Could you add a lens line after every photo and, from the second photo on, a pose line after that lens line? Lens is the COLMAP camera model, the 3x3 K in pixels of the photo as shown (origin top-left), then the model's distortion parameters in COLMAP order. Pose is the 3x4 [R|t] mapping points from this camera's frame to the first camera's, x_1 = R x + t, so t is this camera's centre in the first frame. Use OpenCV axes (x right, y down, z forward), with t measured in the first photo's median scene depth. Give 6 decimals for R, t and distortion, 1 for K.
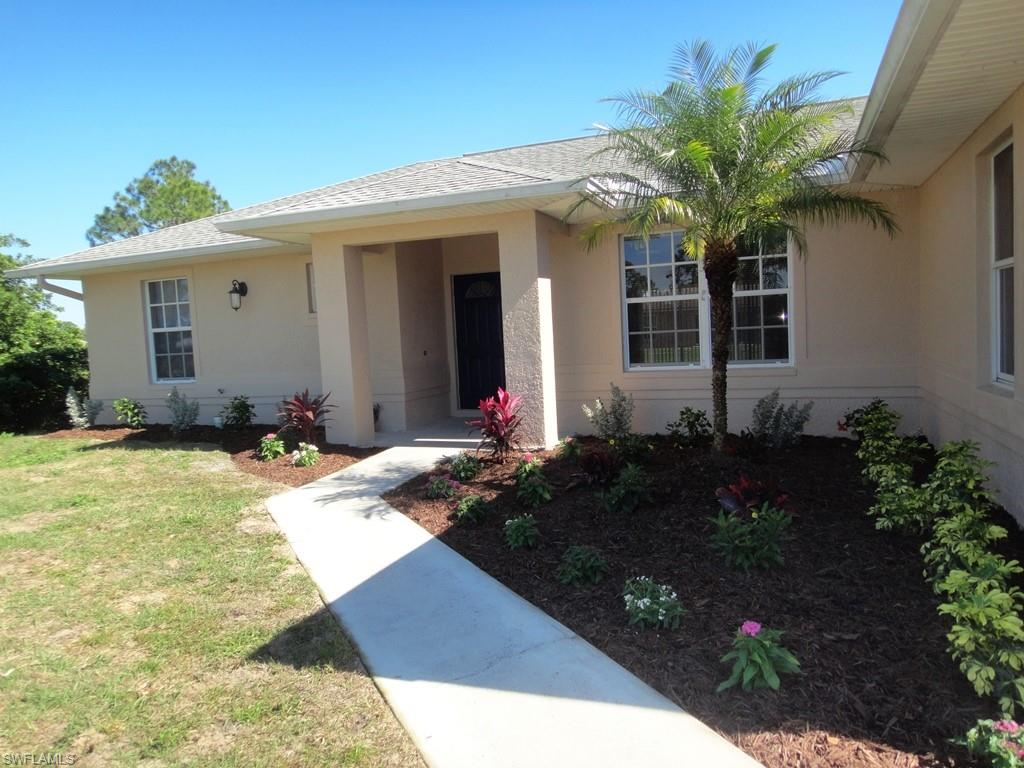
lens RADIAL K [[730.0, 0, 512.0], [0, 730.0, 384.0], [0, 0, 1]] dist [-0.072712, -0.000260]
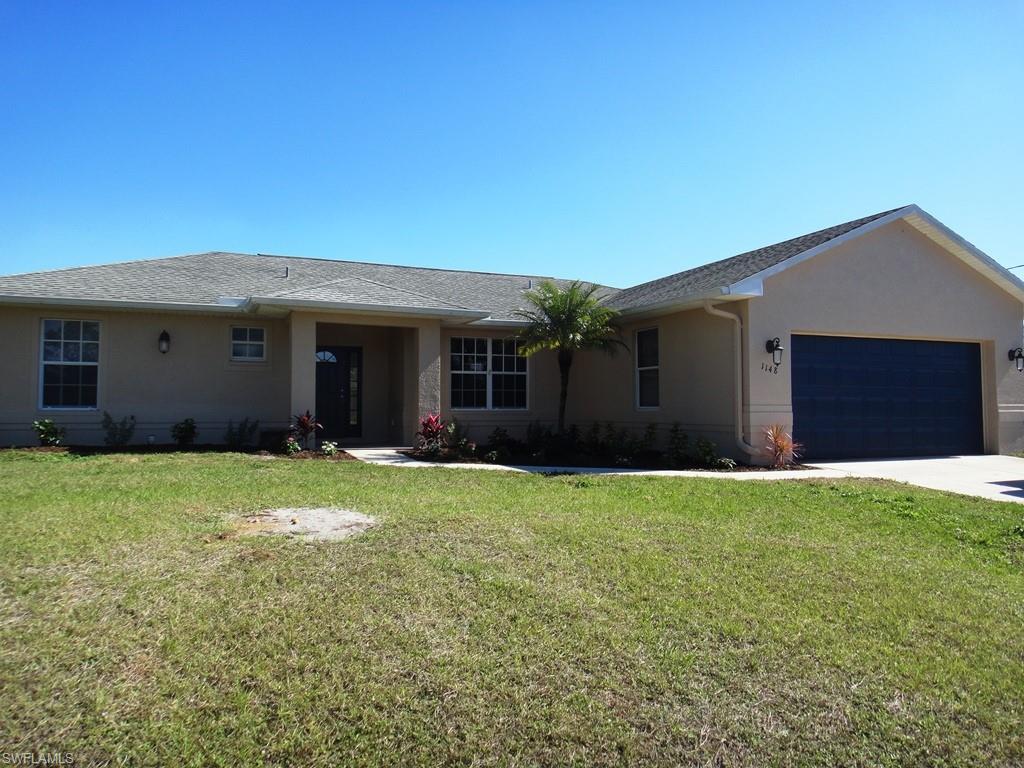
lens RADIAL K [[714.3, 0, 512.0], [0, 714.3, 384.0], [0, 0, 1]] dist [0.002179, 0.001260]
pose [[0.715655, 0.073132, 0.694614, -1.008310], [0.013002, 0.992936, -0.117937, 0.133356], [-0.698333, 0.093434, 0.709649, -0.386285]]
